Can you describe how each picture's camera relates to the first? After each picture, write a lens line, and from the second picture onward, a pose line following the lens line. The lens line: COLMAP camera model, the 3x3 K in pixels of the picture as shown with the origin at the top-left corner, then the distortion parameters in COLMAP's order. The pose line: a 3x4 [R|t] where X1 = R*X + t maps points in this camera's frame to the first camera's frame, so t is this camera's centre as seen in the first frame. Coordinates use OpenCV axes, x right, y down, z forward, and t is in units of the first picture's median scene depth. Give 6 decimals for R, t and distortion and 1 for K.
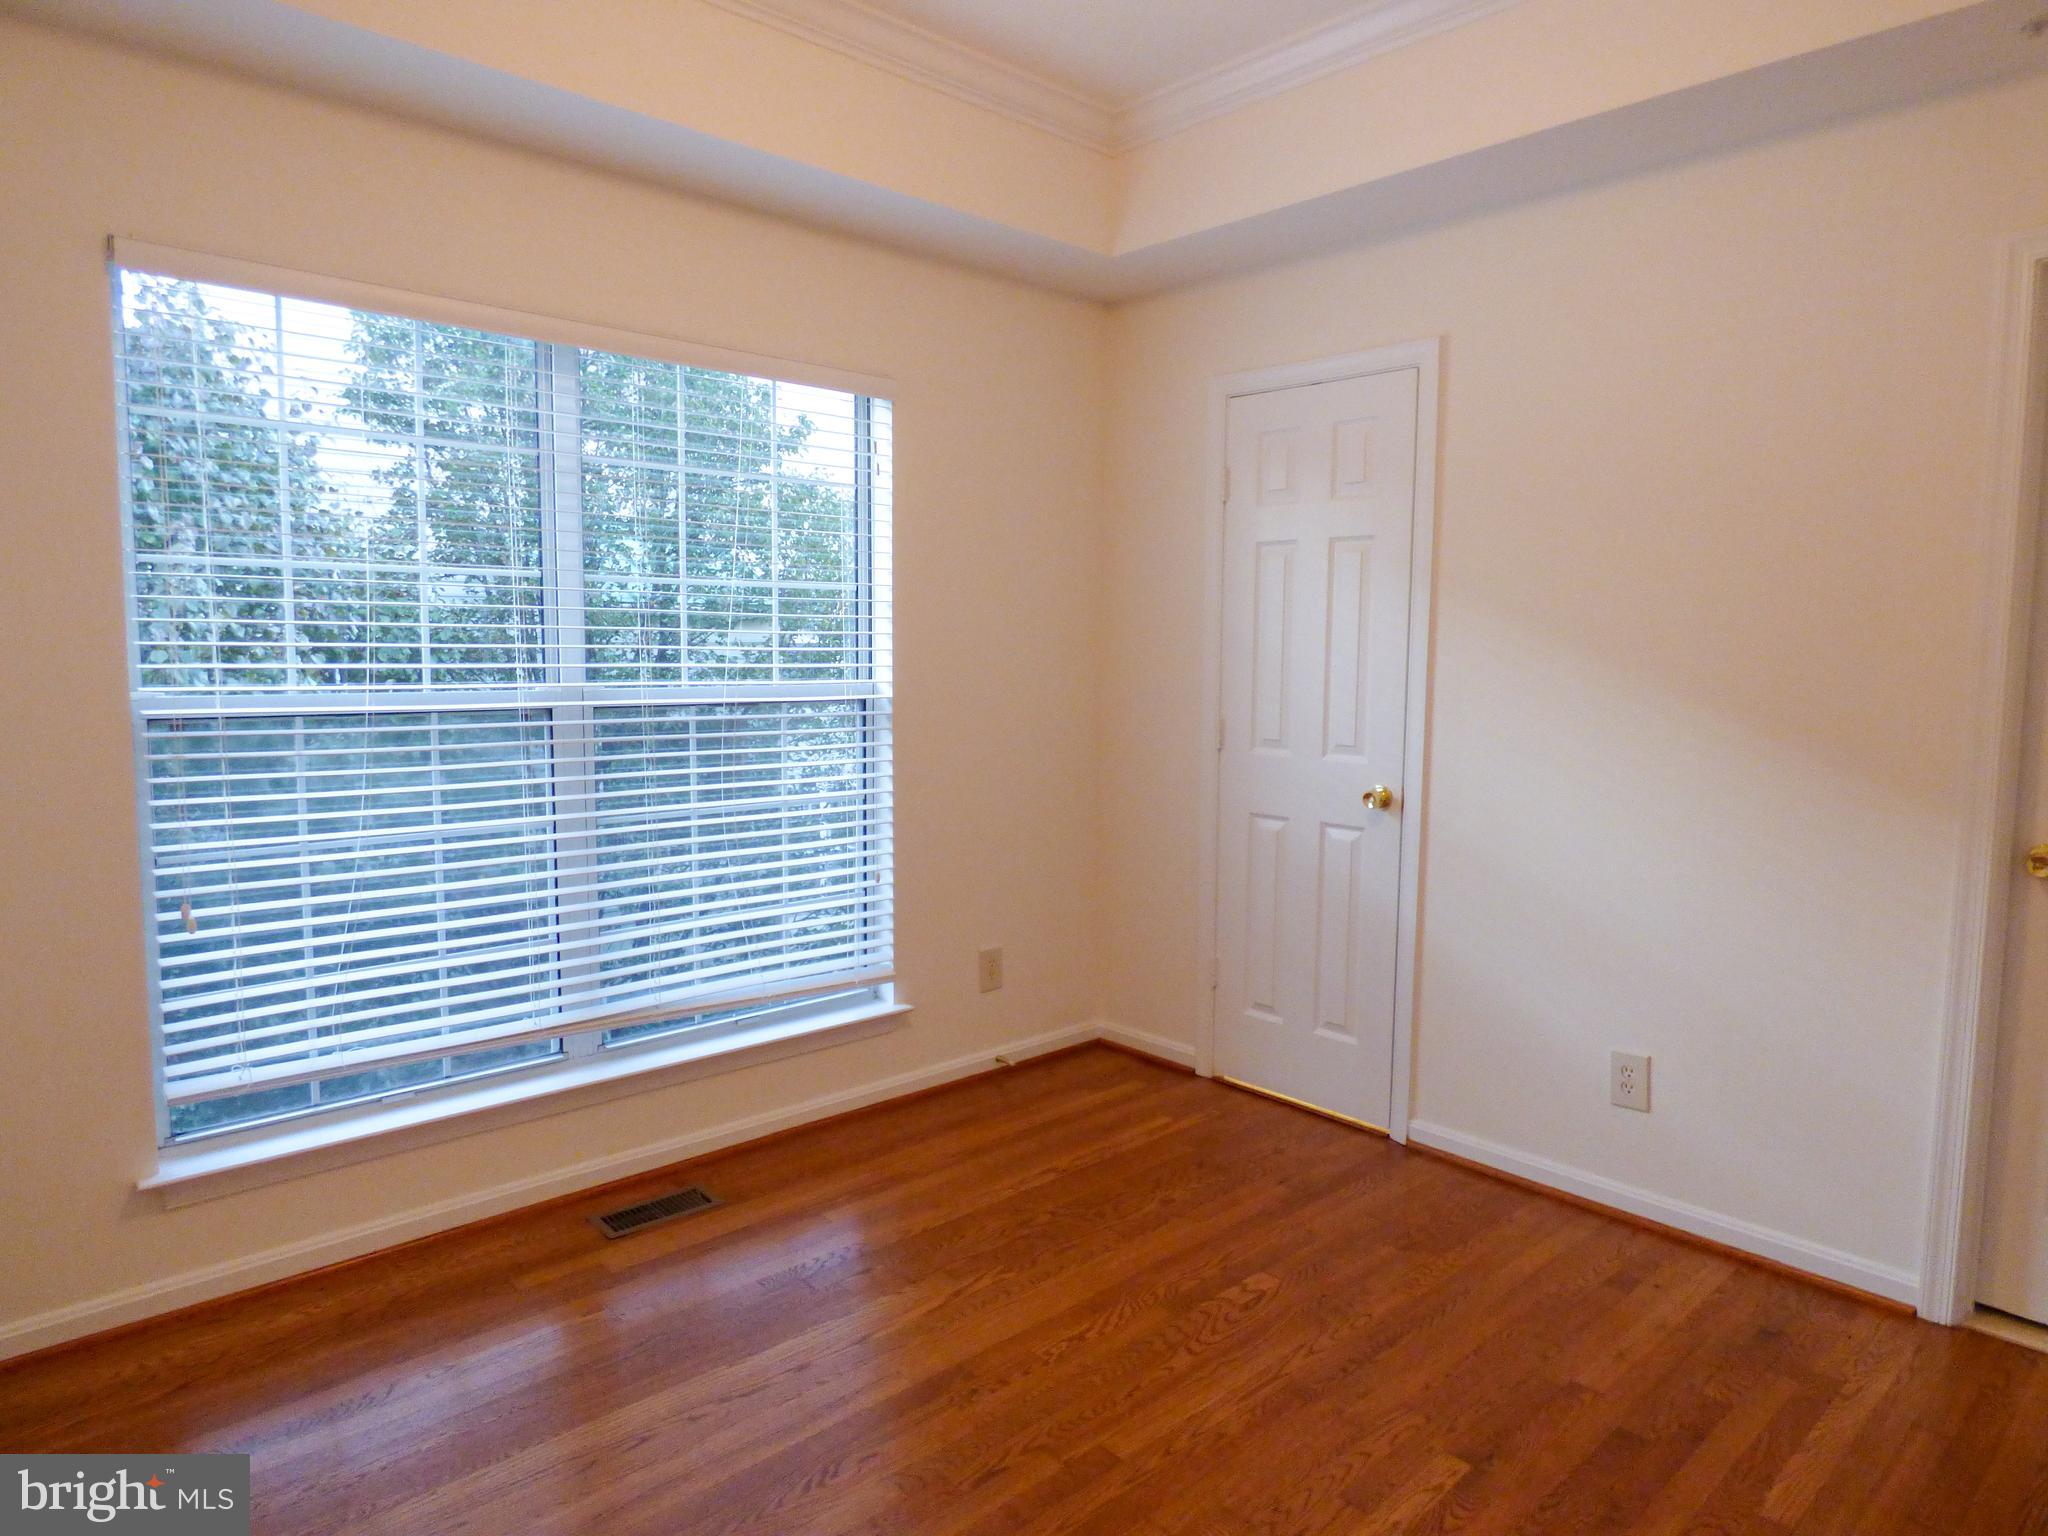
lens RADIAL K [[1246.2, 0, 1039.4], [0, 1246.2, 761.7], [0, 0, 1]] dist [0.000169, 0.001340]
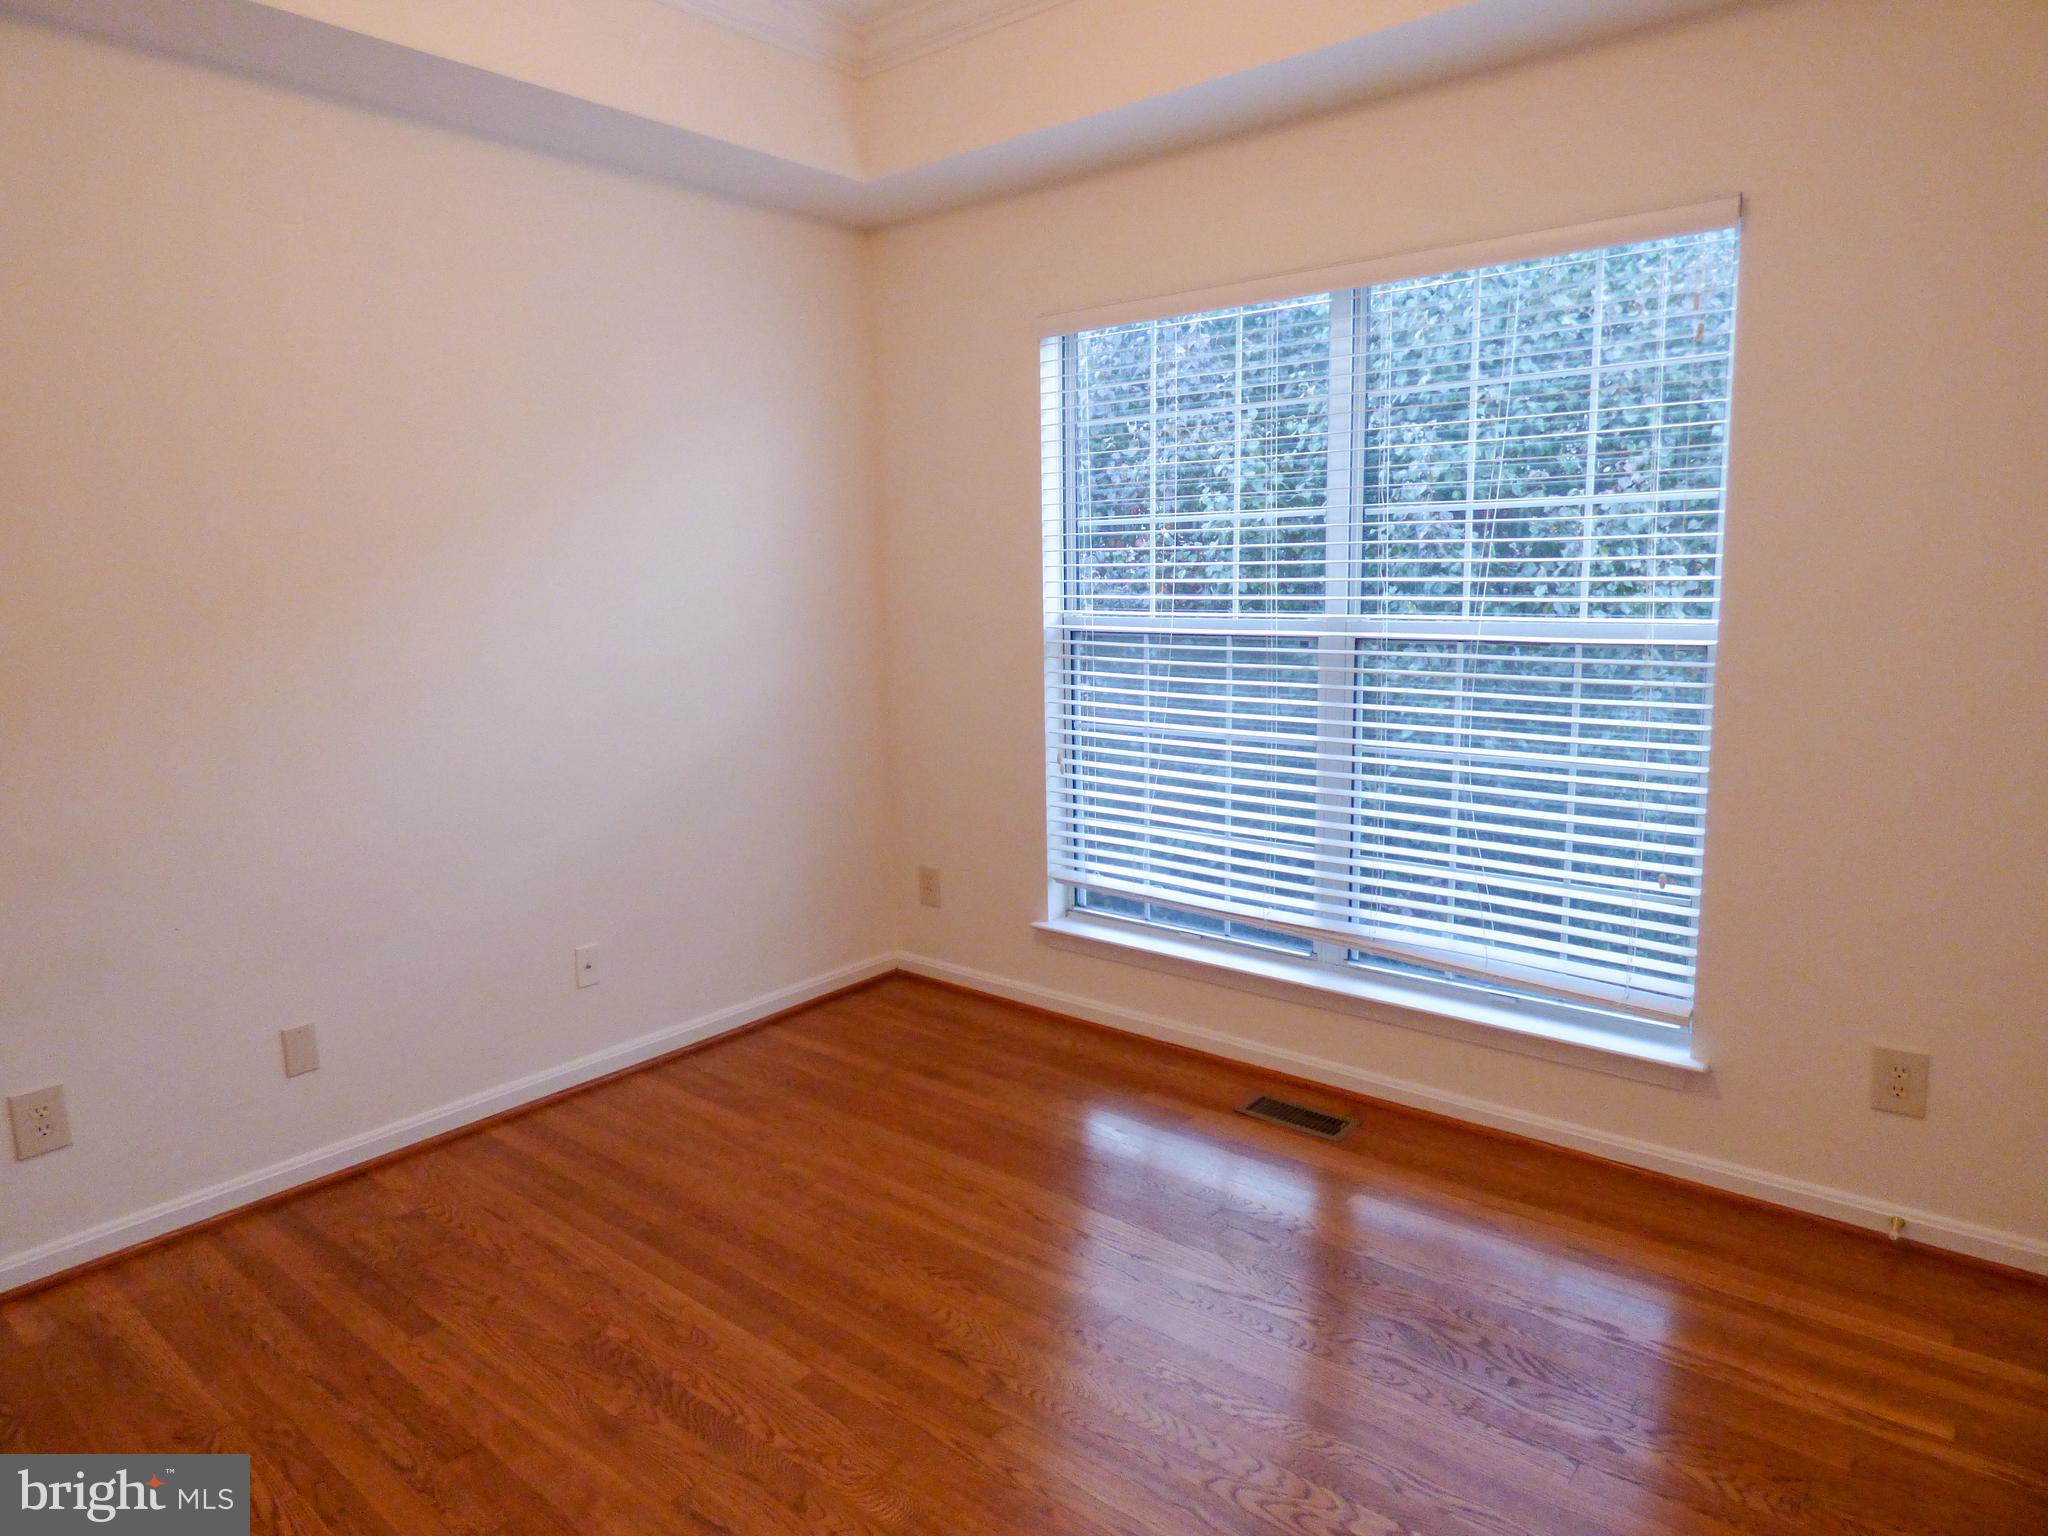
lens RADIAL K [[1246.2, 0, 1039.4], [0, 1246.2, 761.7], [0, 0, 1]] dist [0.000169, 0.001340]
pose [[0.137177, 0.131558, -0.981771, 0.630857], [-0.080683, 0.989332, 0.121297, -0.046113], [0.987255, 0.062573, 0.146328, 0.582550]]
